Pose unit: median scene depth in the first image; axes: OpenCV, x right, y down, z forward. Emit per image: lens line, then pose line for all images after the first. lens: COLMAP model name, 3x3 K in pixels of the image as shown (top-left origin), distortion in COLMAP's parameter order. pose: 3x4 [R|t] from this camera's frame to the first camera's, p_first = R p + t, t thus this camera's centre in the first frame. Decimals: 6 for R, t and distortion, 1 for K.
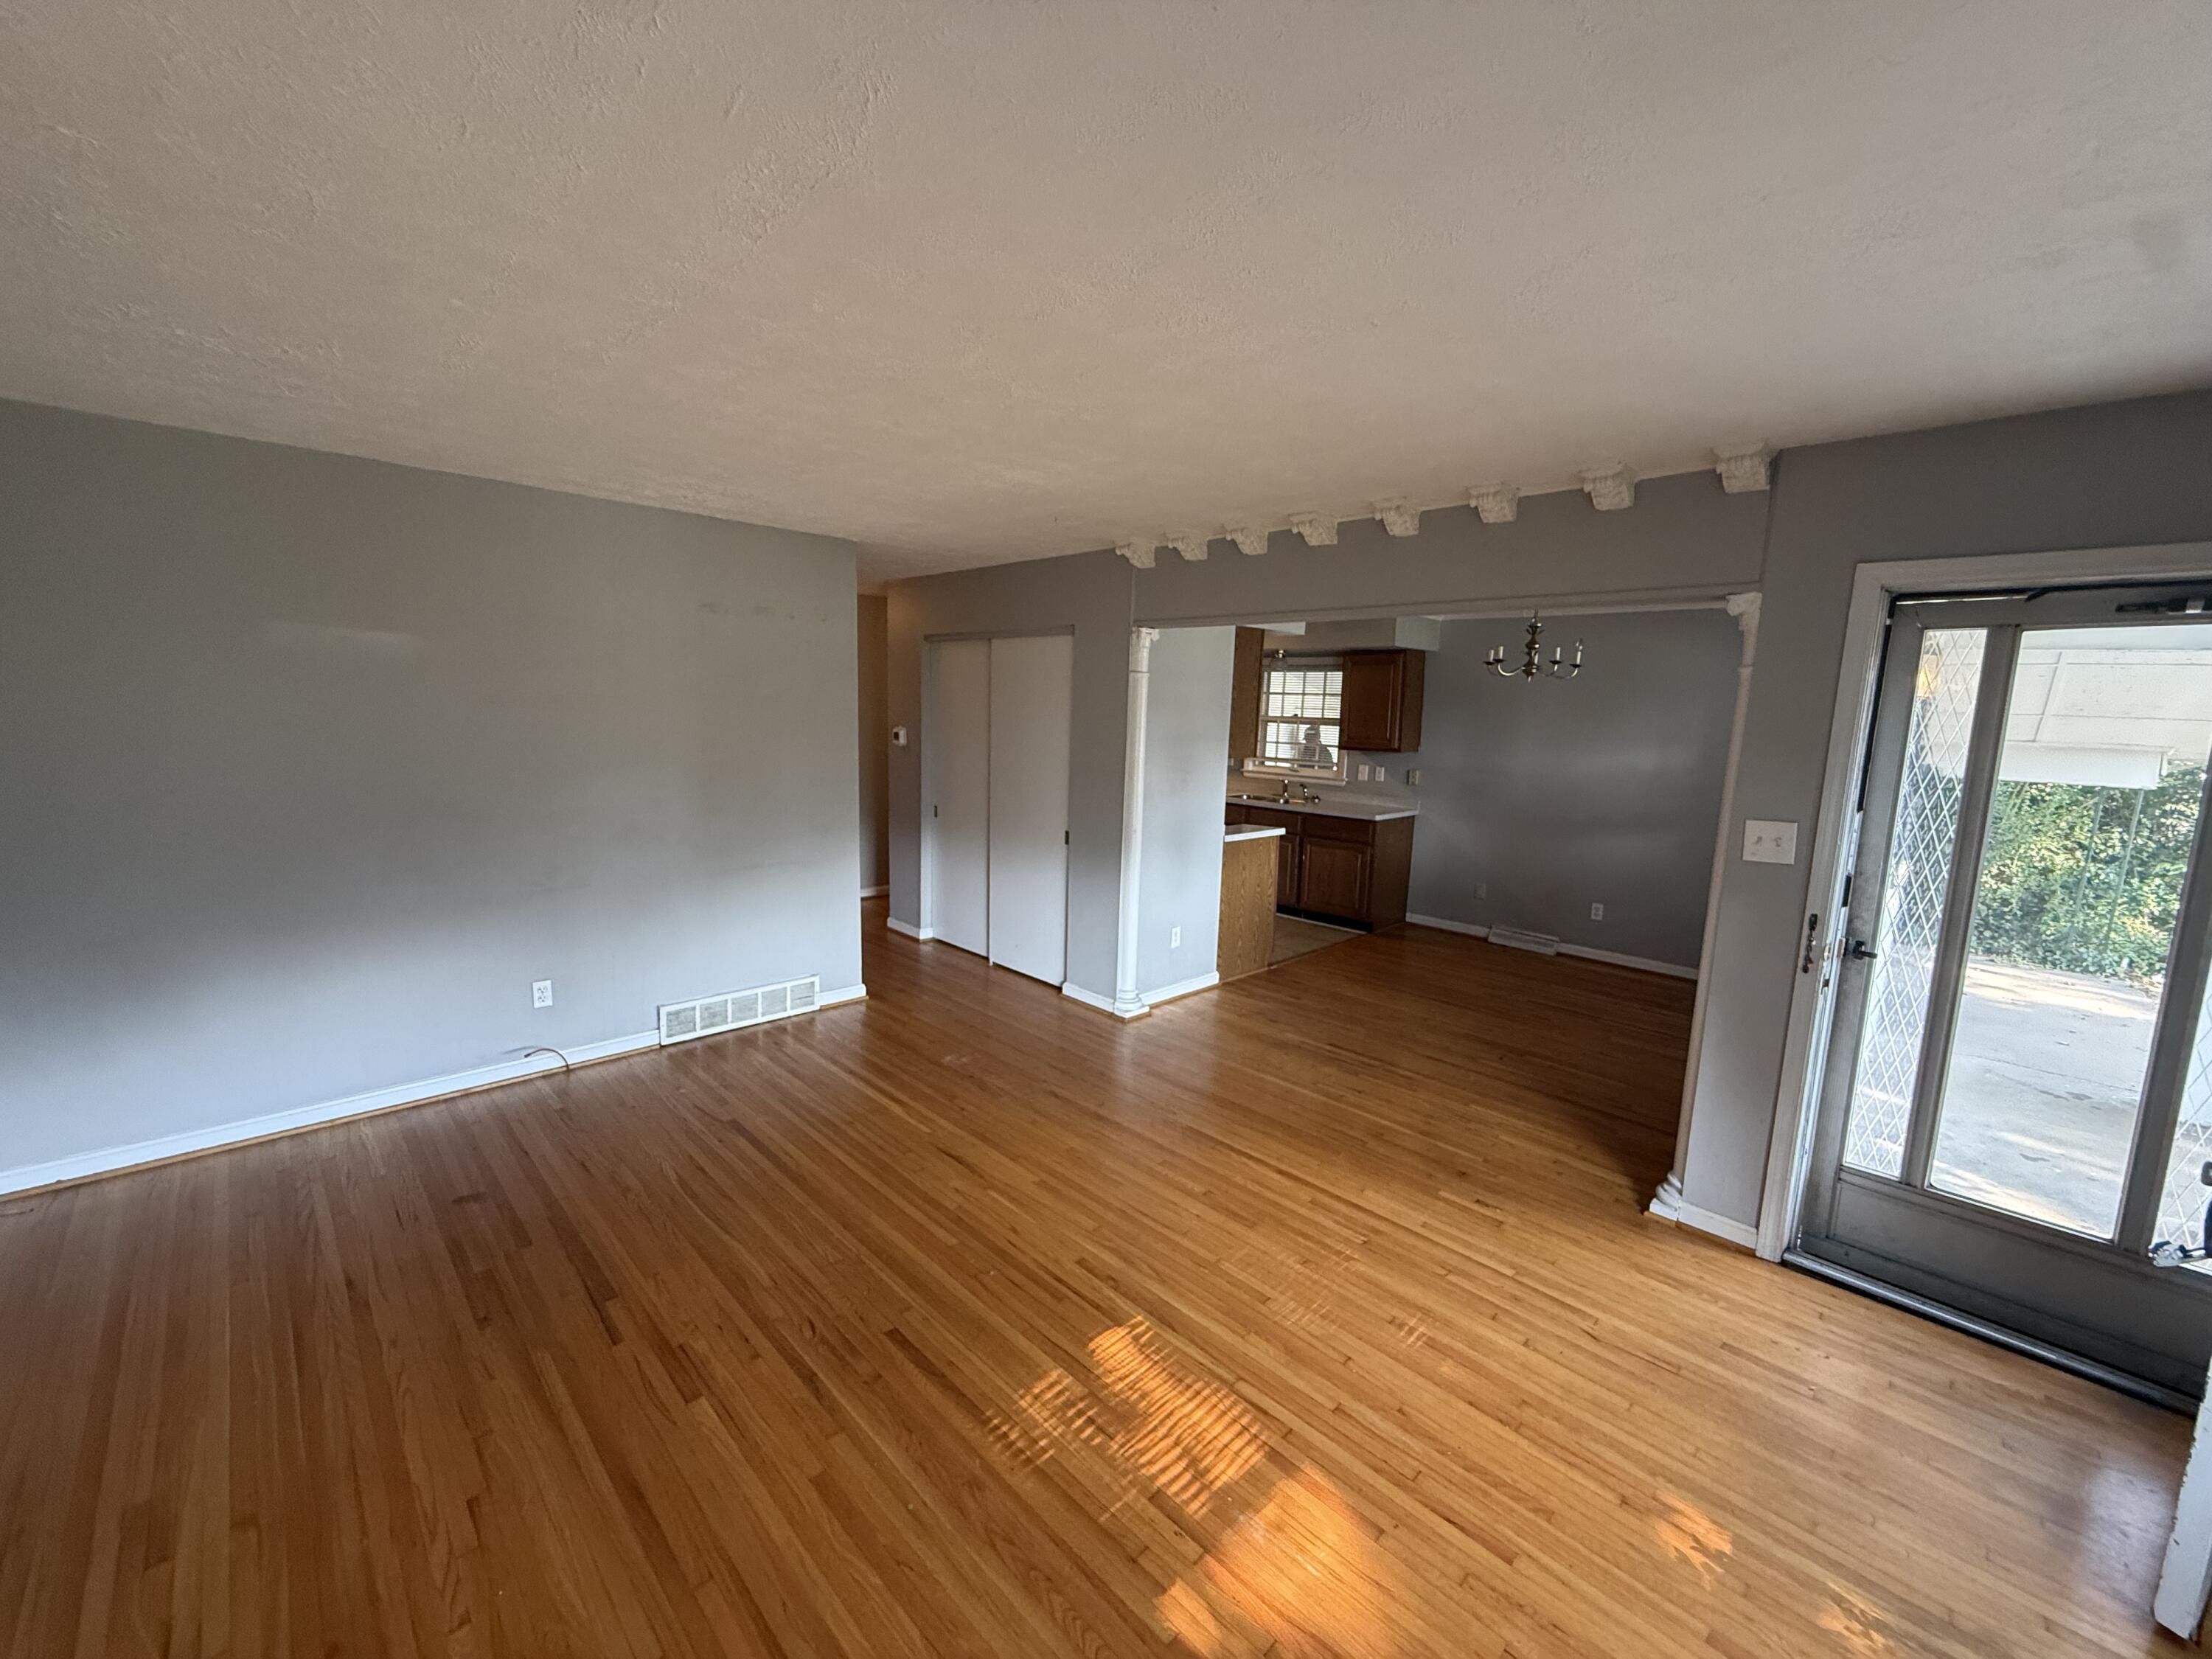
lens RADIAL K [[880.4, 0, 1099.8], [0, 880.4, 830.5], [0, 0, 1]] dist [-0.001681, 0.000581]
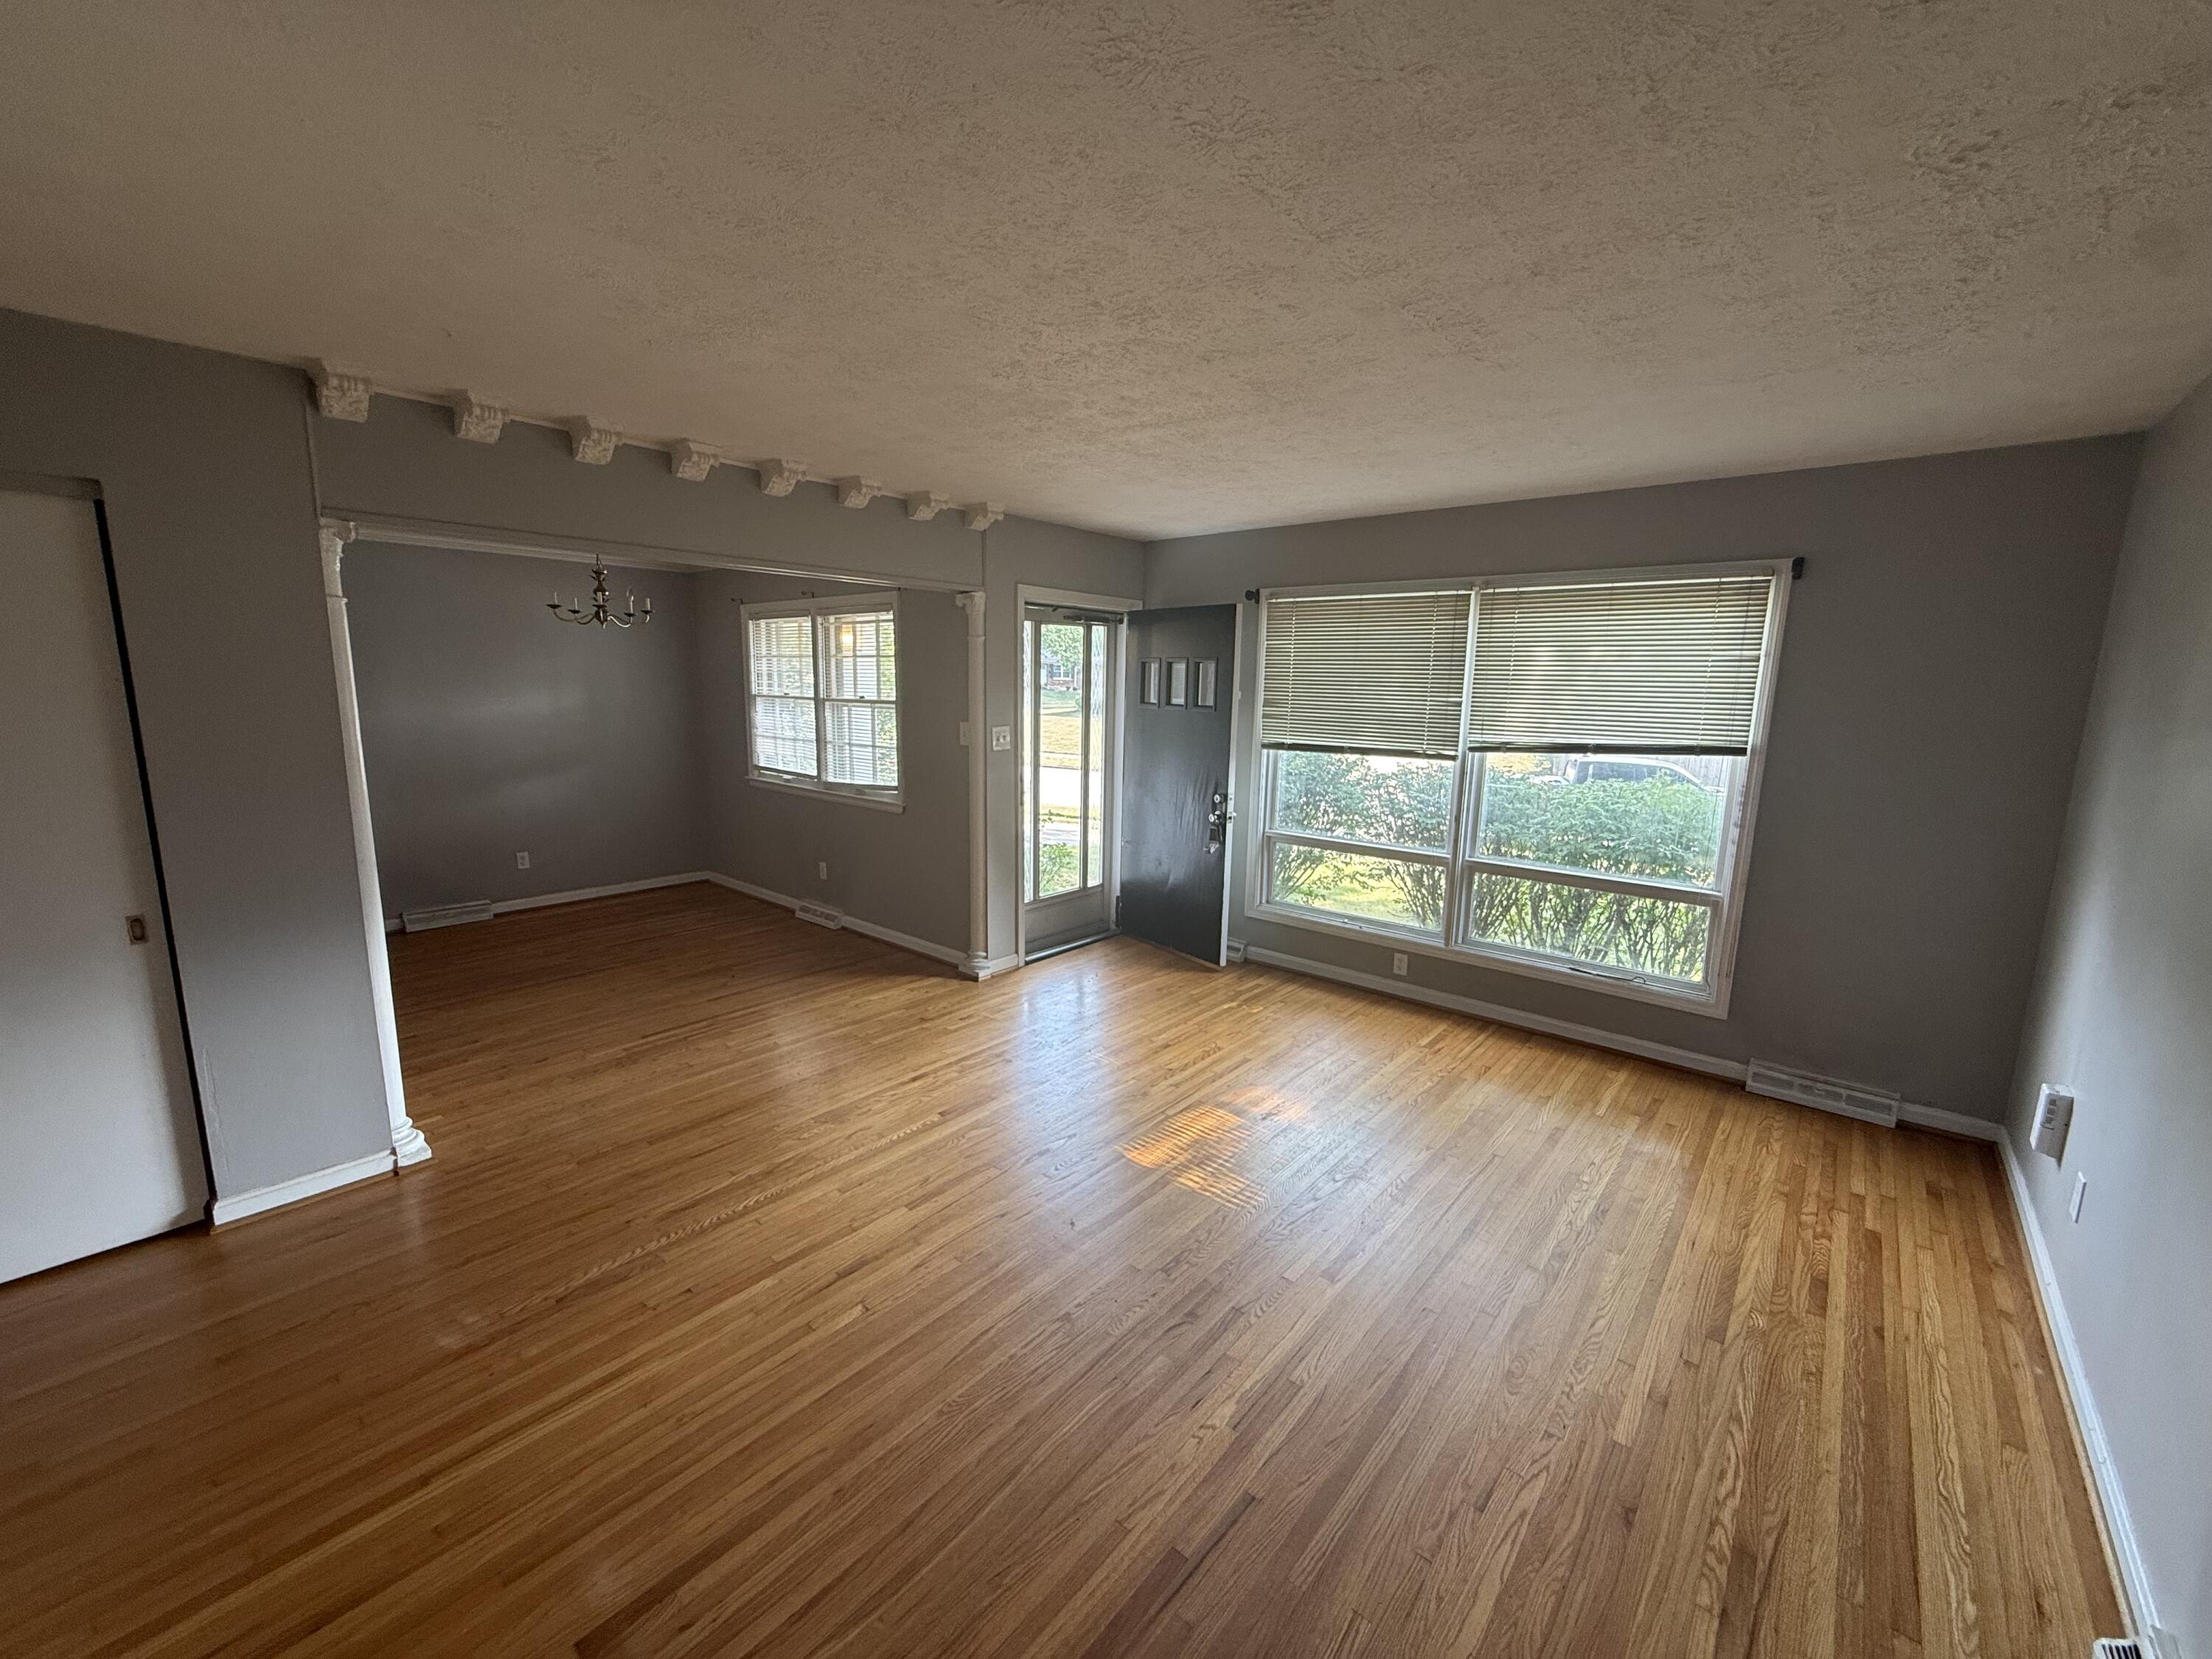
lens RADIAL K [[880.4, 0, 1099.8], [0, 880.4, 830.5], [0, 0, 1]] dist [-0.001681, 0.000581]
pose [[-0.083047, -0.198723, 0.976531, -0.715810], [0.123618, 0.970293, 0.207966, -0.105685], [-0.988849, 0.137988, -0.056014, 0.660899]]
